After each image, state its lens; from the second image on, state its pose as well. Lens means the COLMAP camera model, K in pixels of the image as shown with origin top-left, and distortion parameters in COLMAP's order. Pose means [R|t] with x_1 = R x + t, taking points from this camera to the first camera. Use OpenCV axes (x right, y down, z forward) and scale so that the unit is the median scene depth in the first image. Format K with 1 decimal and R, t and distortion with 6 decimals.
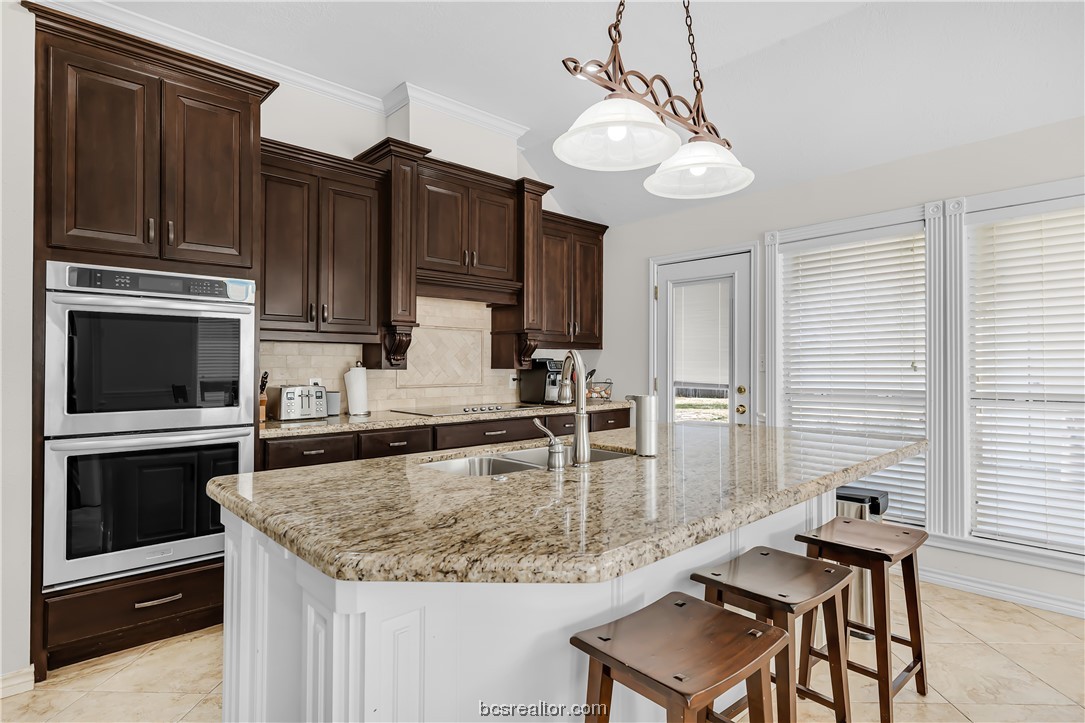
lens RADIAL K [[572.9, 0, 542.5], [0, 572.9, 361.5], [0, 0, 1]] dist [0.002030, 0.000632]
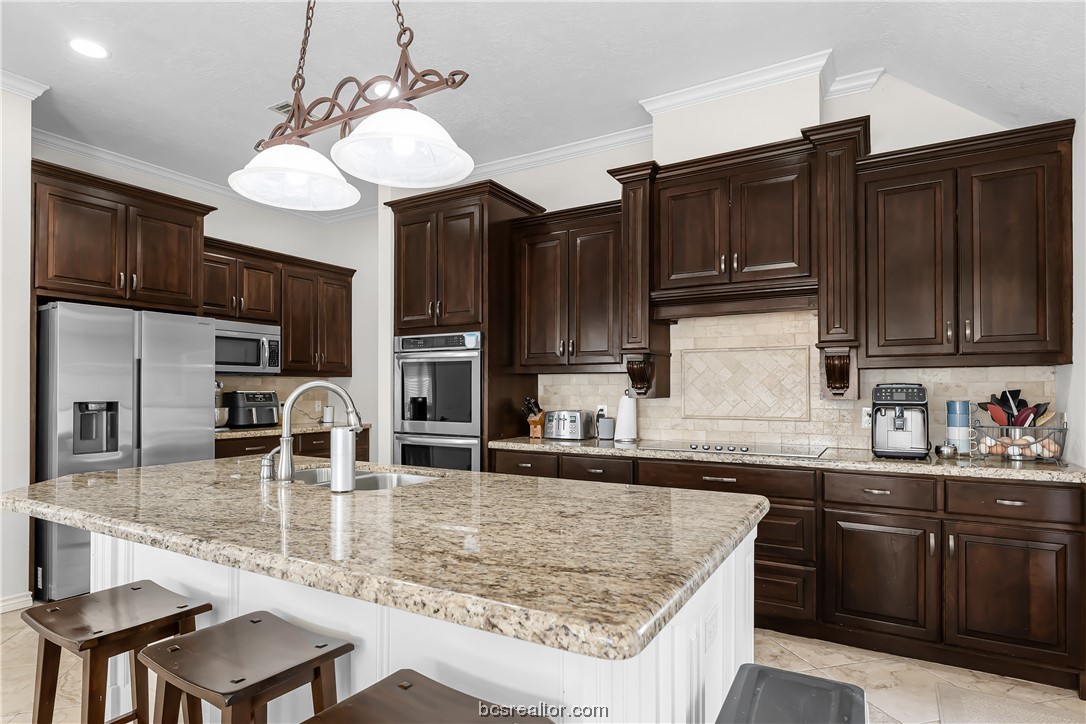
lens RADIAL K [[573.1, 0, 543.4], [0, 573.1, 388.3], [0, 0, 1]] dist [-0.001650, -0.000047]
pose [[0.292295, -0.005254, -0.956314, 0.688081], [0.005676, 0.999977, -0.003759, -0.000057], [0.956311, -0.004329, 0.292318, 0.603437]]
